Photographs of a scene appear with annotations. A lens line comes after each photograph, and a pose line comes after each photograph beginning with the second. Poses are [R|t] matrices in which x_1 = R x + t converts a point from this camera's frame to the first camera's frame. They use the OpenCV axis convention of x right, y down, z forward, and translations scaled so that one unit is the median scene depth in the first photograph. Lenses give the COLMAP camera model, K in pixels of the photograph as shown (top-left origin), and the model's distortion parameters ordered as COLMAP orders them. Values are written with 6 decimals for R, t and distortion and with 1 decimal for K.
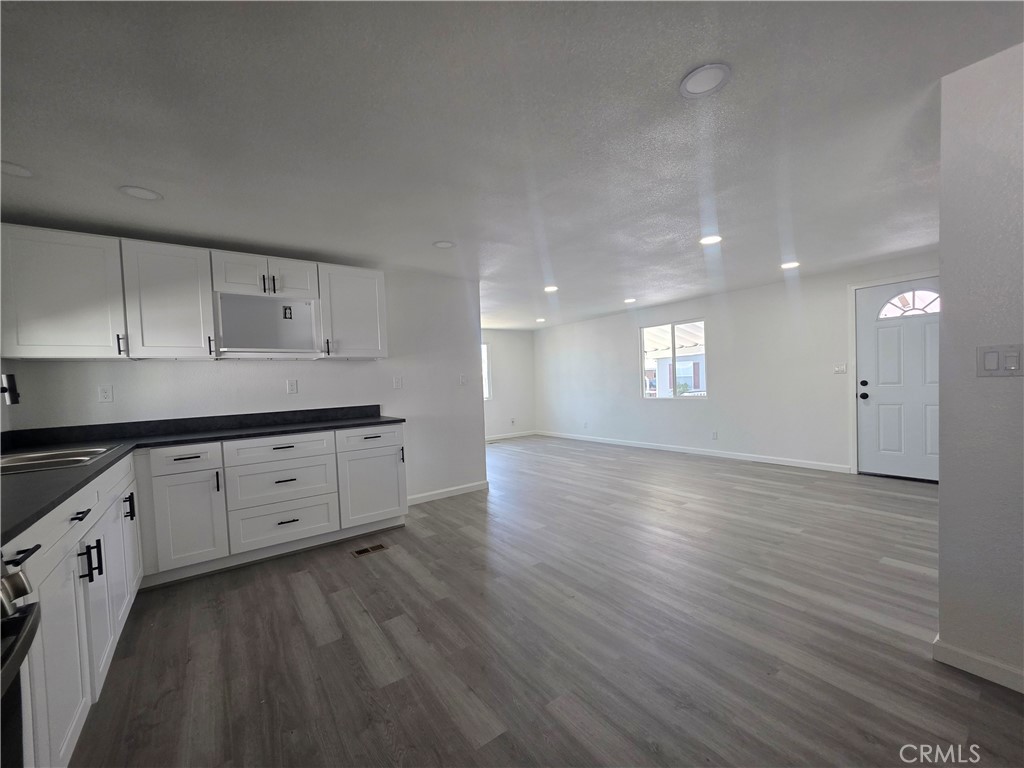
lens RADIAL K [[411.9, 0, 512.1], [0, 411.9, 395.7], [0, 0, 1]] dist [0.000671, -0.000104]
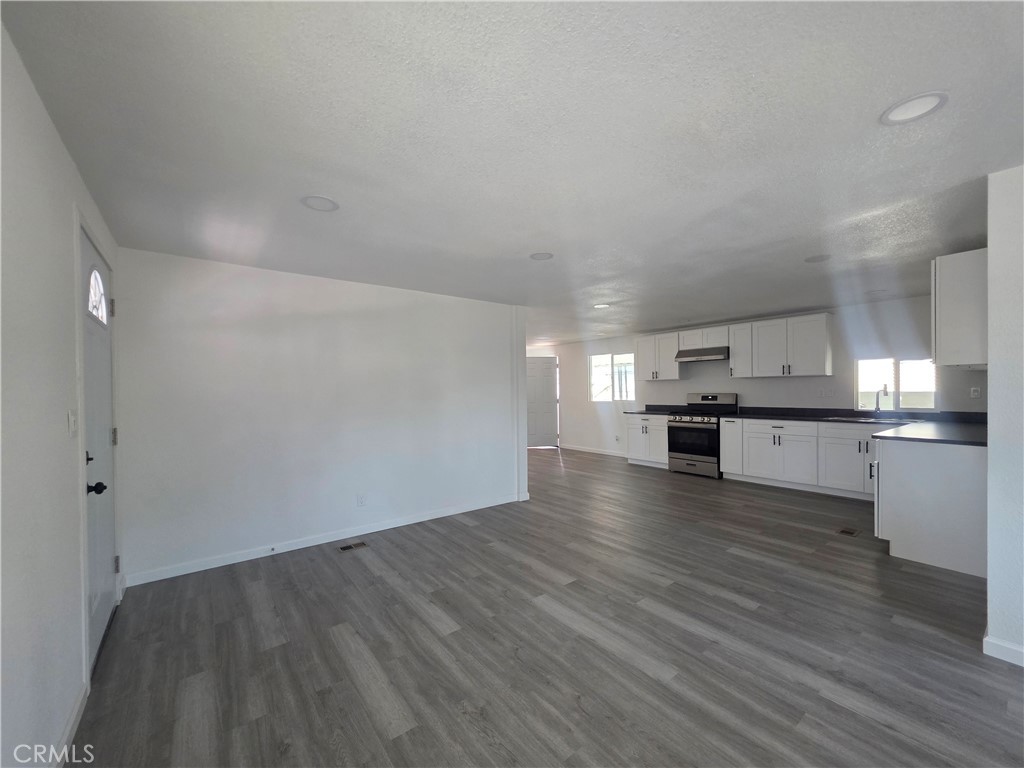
lens RADIAL K [[407.1, 0, 513.6], [0, 407.1, 392.9], [0, 0, 1]] dist [0.001039, -0.000125]
pose [[-0.998132, 0.051146, -0.033408, 0.605167], [0.049615, 0.997747, 0.045160, -0.126366], [0.035642, 0.043419, -0.998421, 1.953023]]
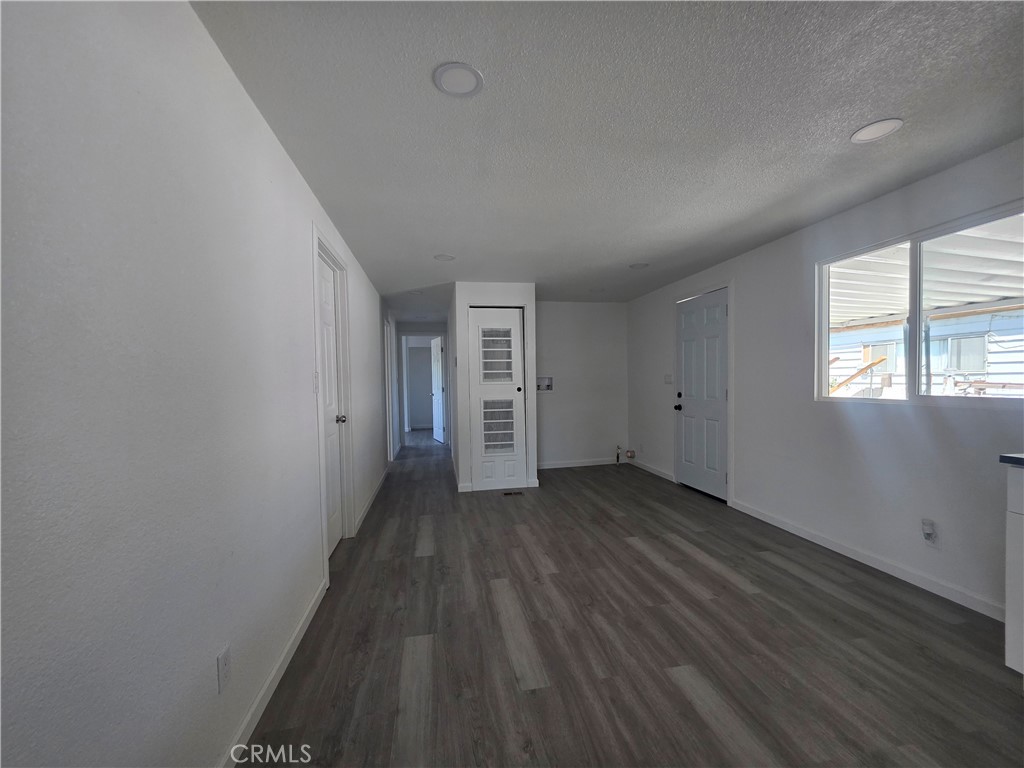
lens RADIAL K [[421.3, 0, 513.0], [0, 421.3, 413.5], [0, 0, 1]] dist [0.000350, -0.000021]
pose [[-0.897849, 0.021116, 0.439797, 0.238432], [0.068541, 0.993376, 0.092233, -0.032684], [-0.434936, 0.112955, -0.893349, 0.538195]]
